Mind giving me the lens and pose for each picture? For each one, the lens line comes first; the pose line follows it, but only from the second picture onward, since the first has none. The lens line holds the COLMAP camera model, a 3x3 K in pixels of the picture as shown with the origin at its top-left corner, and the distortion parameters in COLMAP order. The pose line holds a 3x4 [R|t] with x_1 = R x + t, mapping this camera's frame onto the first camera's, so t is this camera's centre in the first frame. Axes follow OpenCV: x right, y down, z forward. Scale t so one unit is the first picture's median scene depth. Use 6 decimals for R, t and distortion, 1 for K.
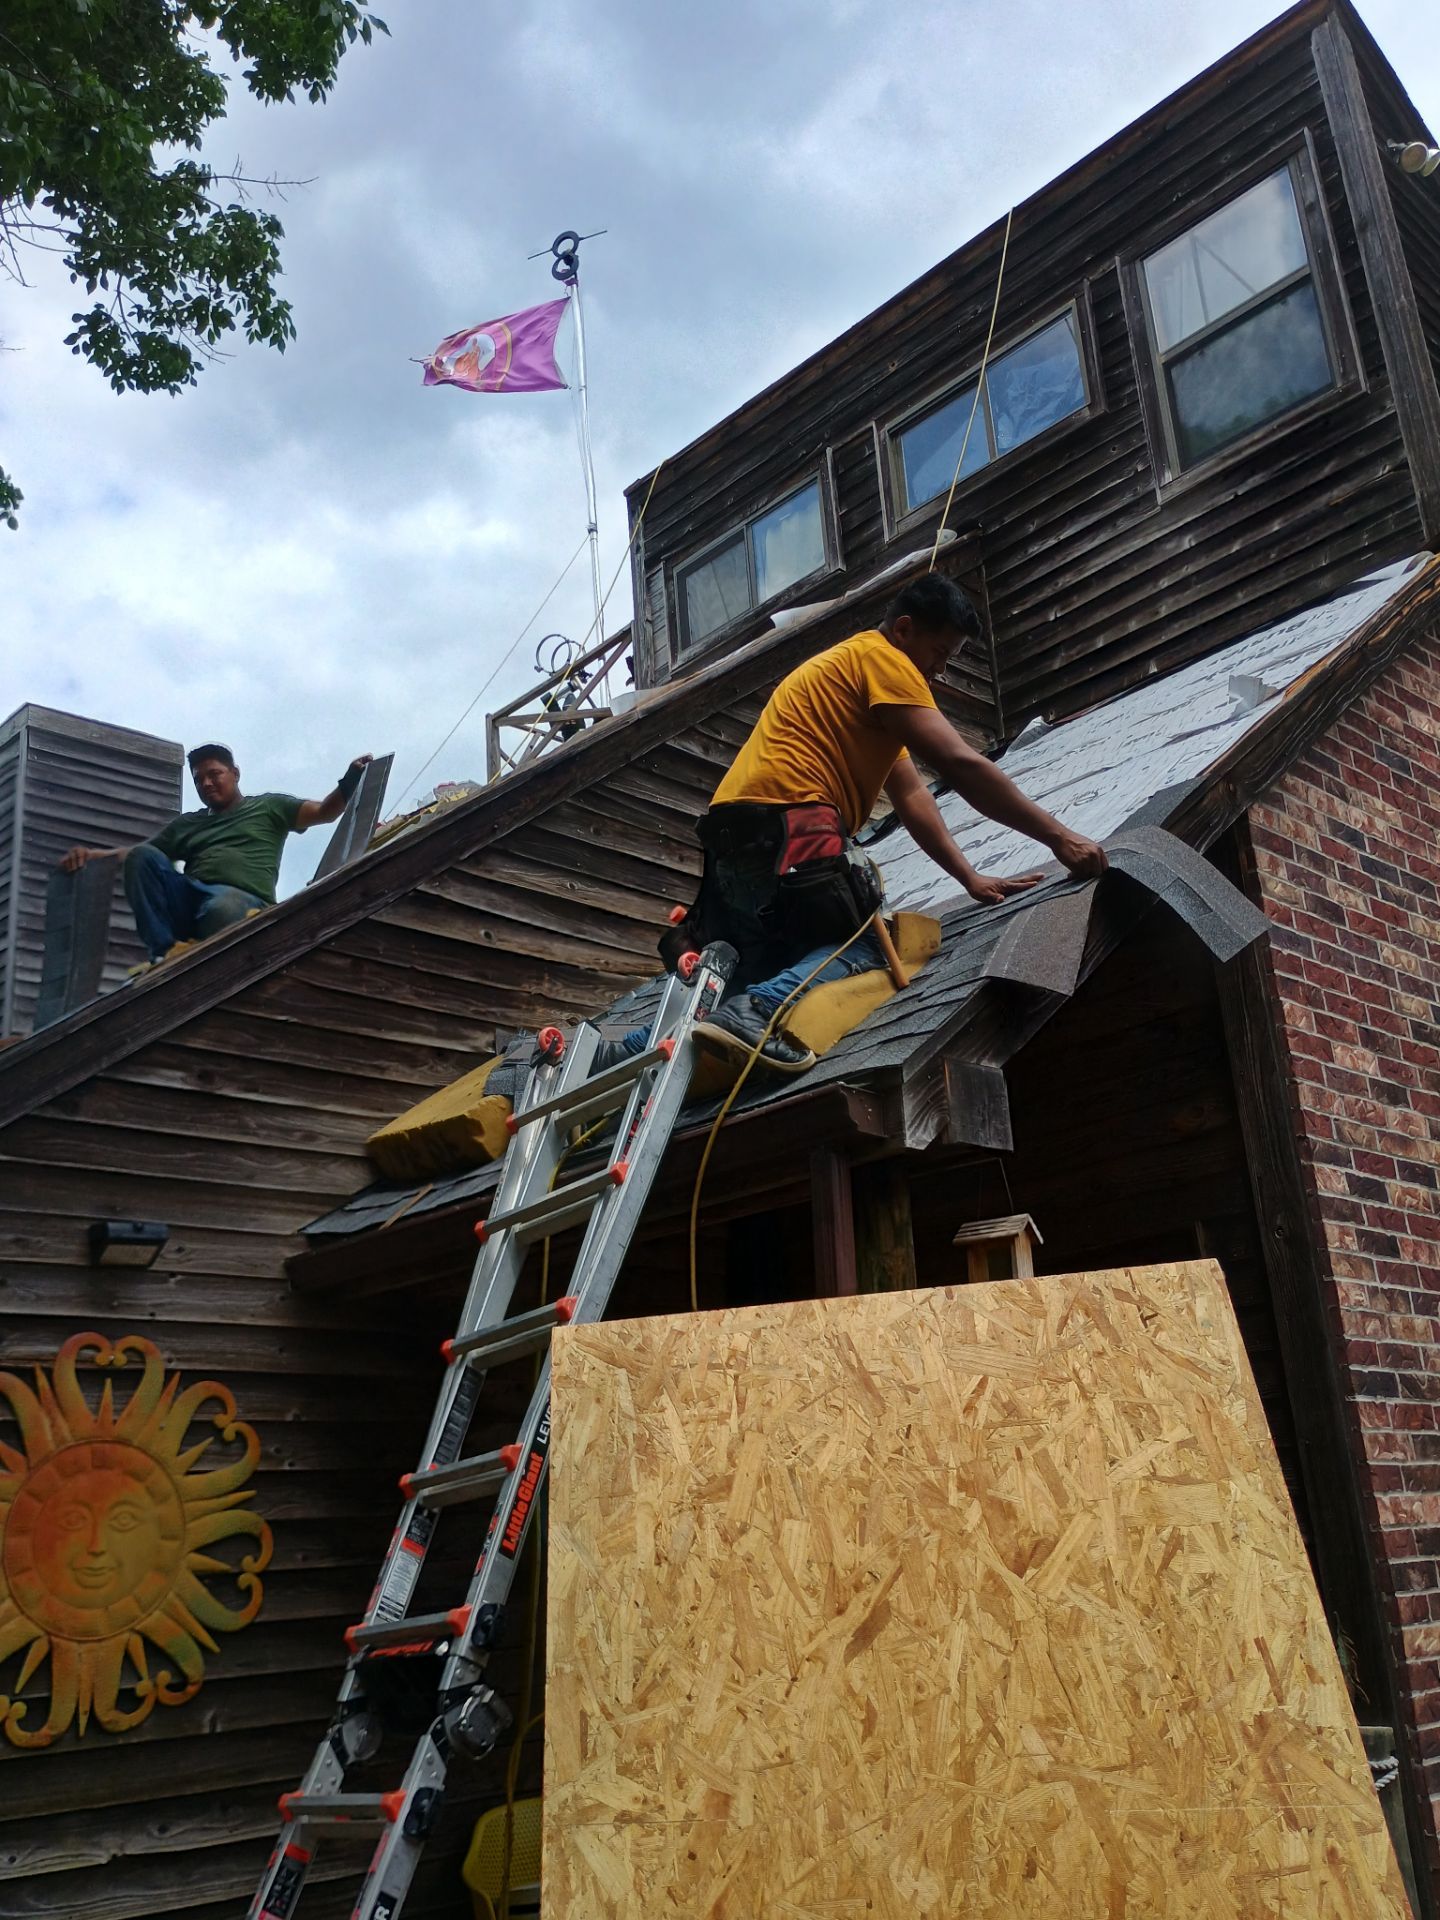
lens RADIAL K [[1747.5, 0, 717.6], [0, 1747.5, 934.6], [0, 0, 1]] dist [0.083798, -0.146174]
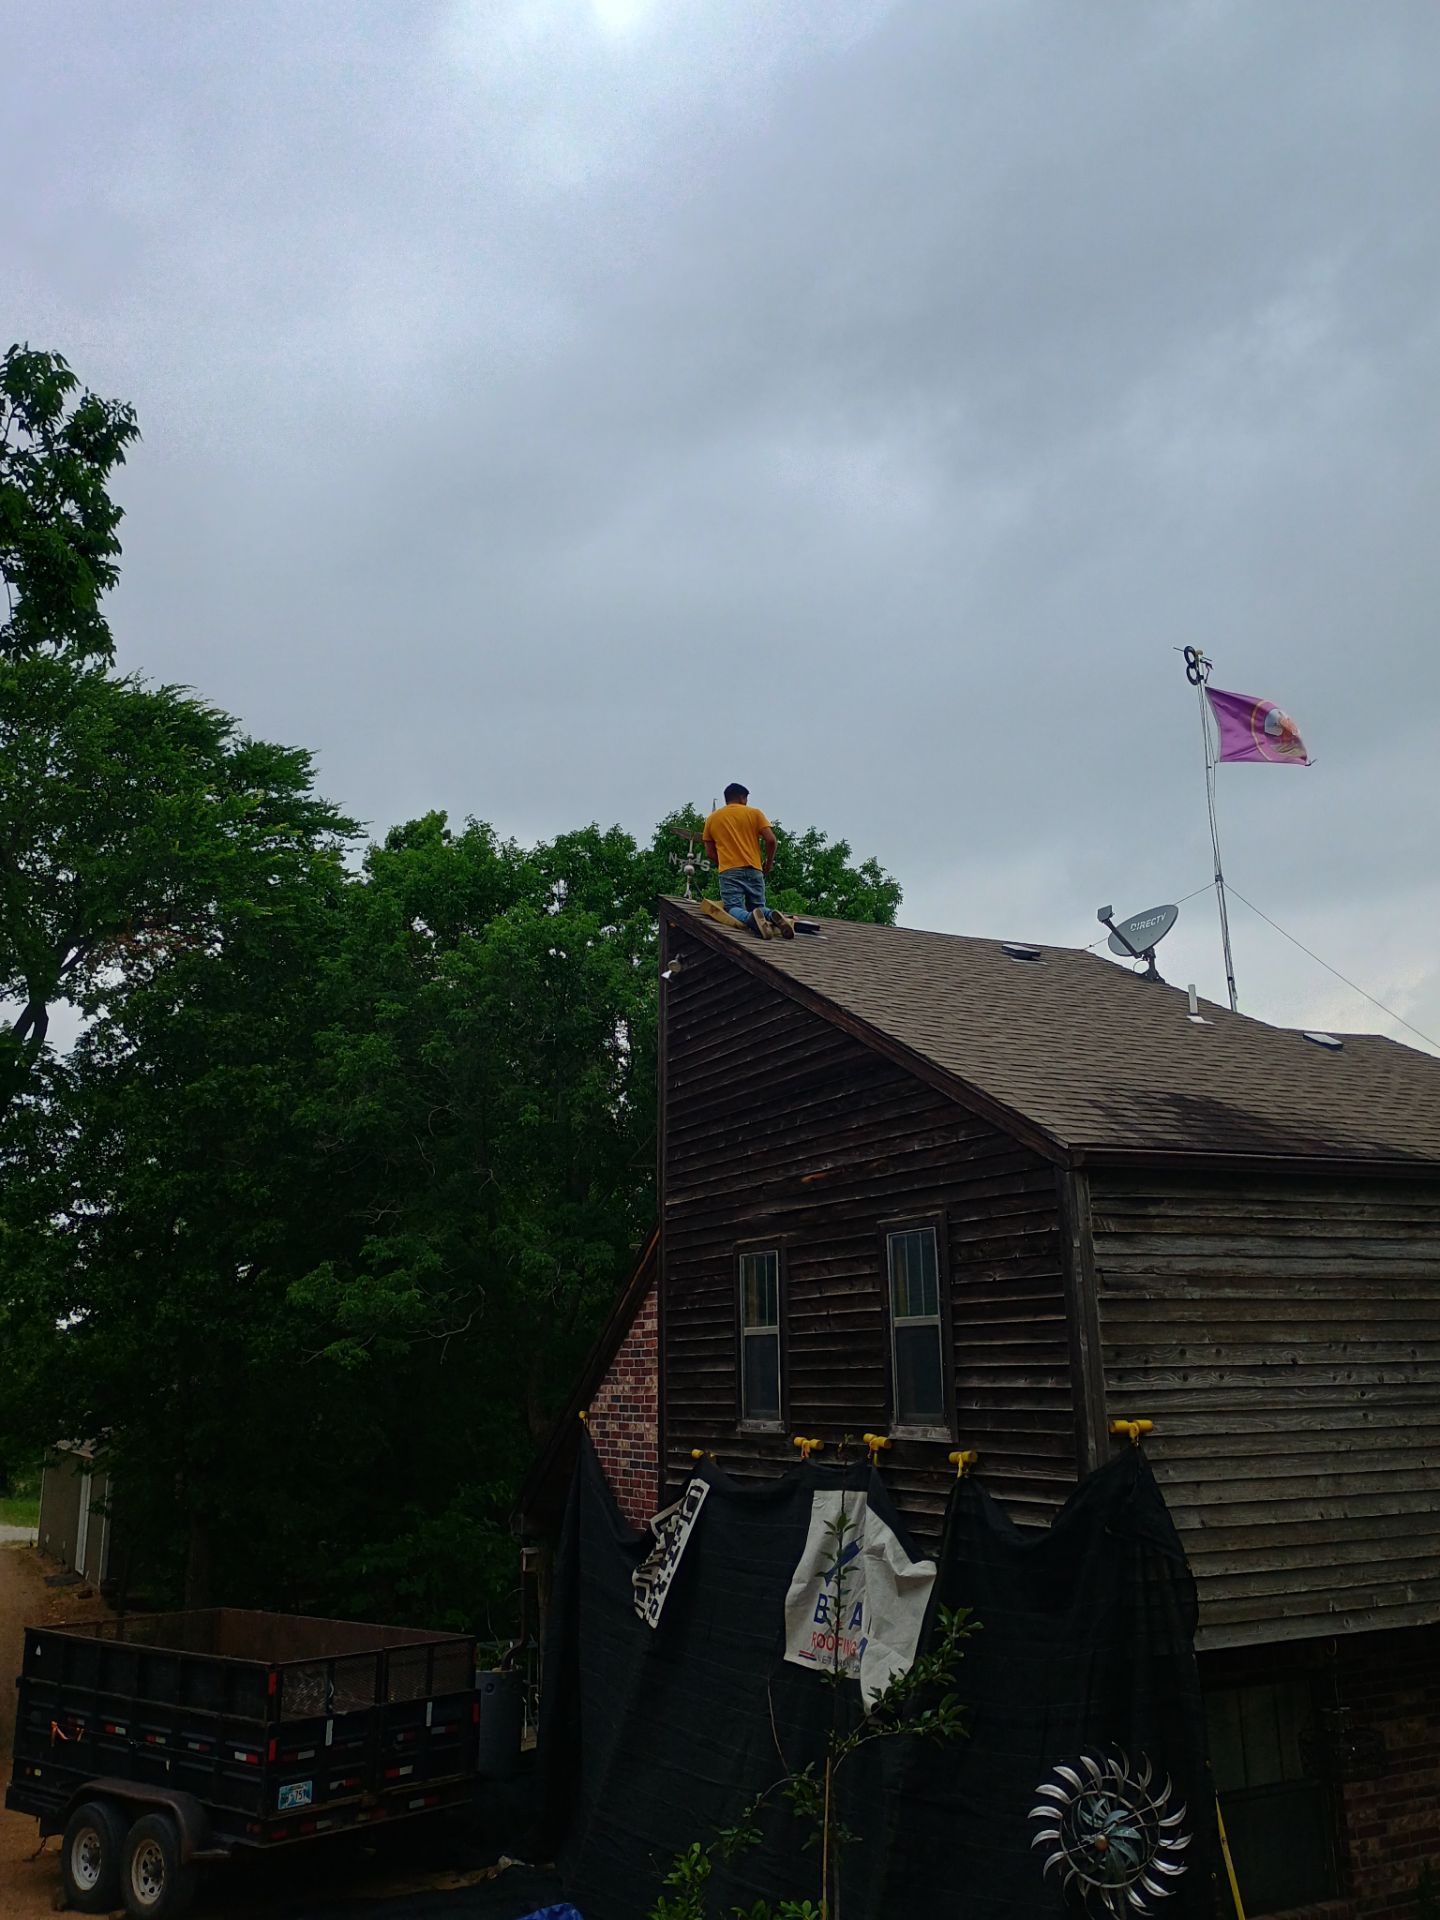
lens RADIAL K [[1639.2, 0, 720.9], [0, 1639.2, 962.1], [0, 0, 1]] dist [0.051882, 0.003082]
pose [[-0.280439, -0.156689, -0.946997, 2.250777], [0.372600, 0.891453, -0.257838, 0.048523], [0.884604, -0.425159, -0.191616, 1.498502]]
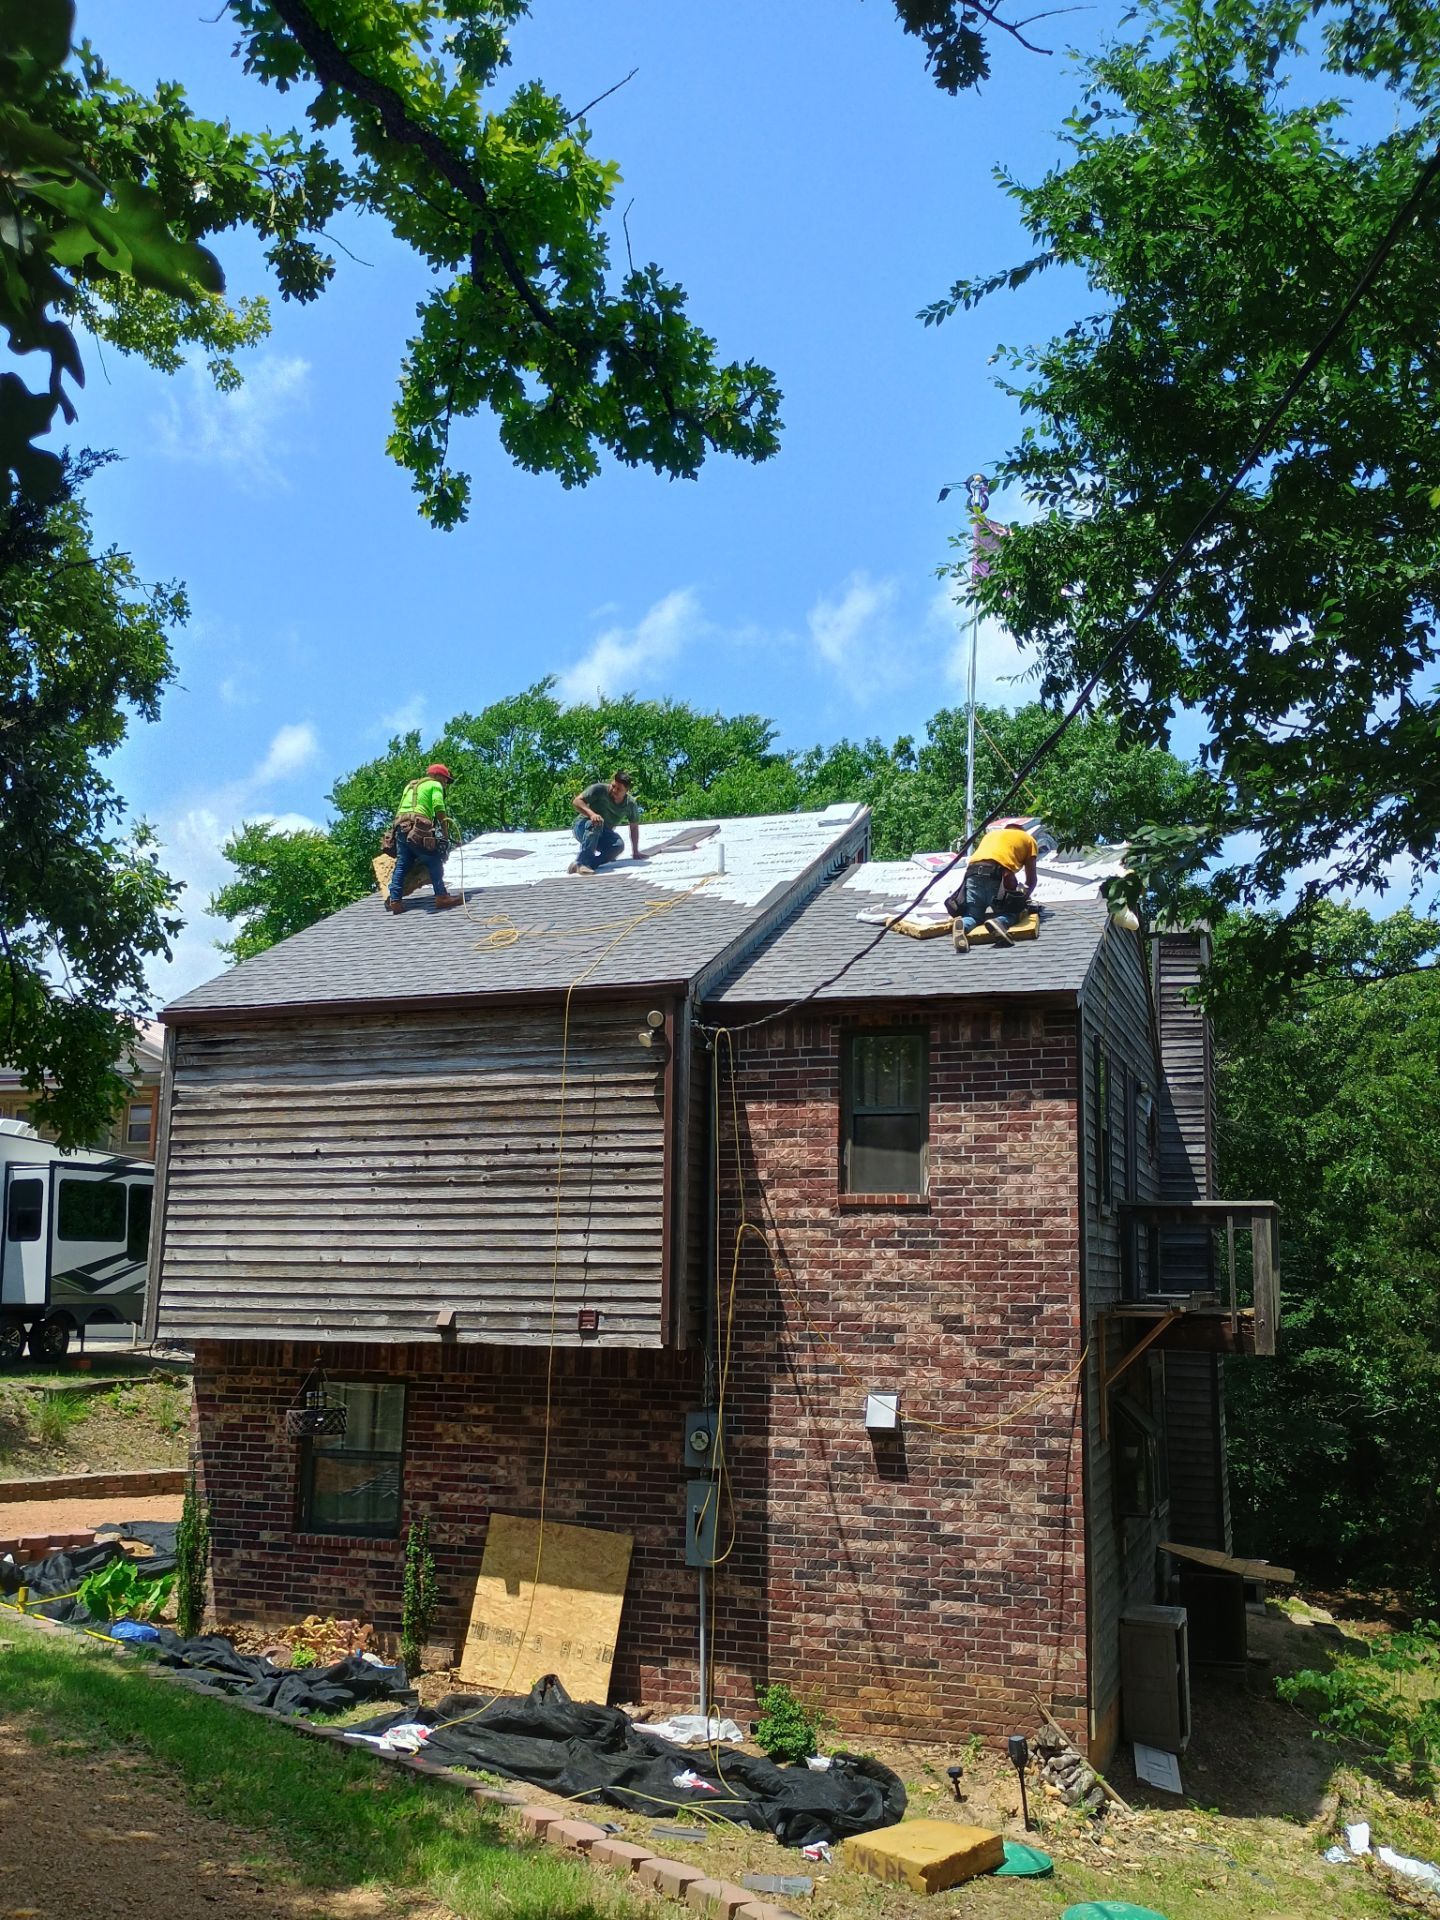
lens RADIAL K [[1676.9, 0, 719.3], [0, 1676.9, 984.4], [0, 0, 1]] dist [0.010275, 0.001721]
pose [[-0.888323, -0.017628, -0.458881, 1.247299], [0.206243, 0.877500, -0.432963, 0.914333], [0.410301, -0.479252, -0.775868, 3.259657]]
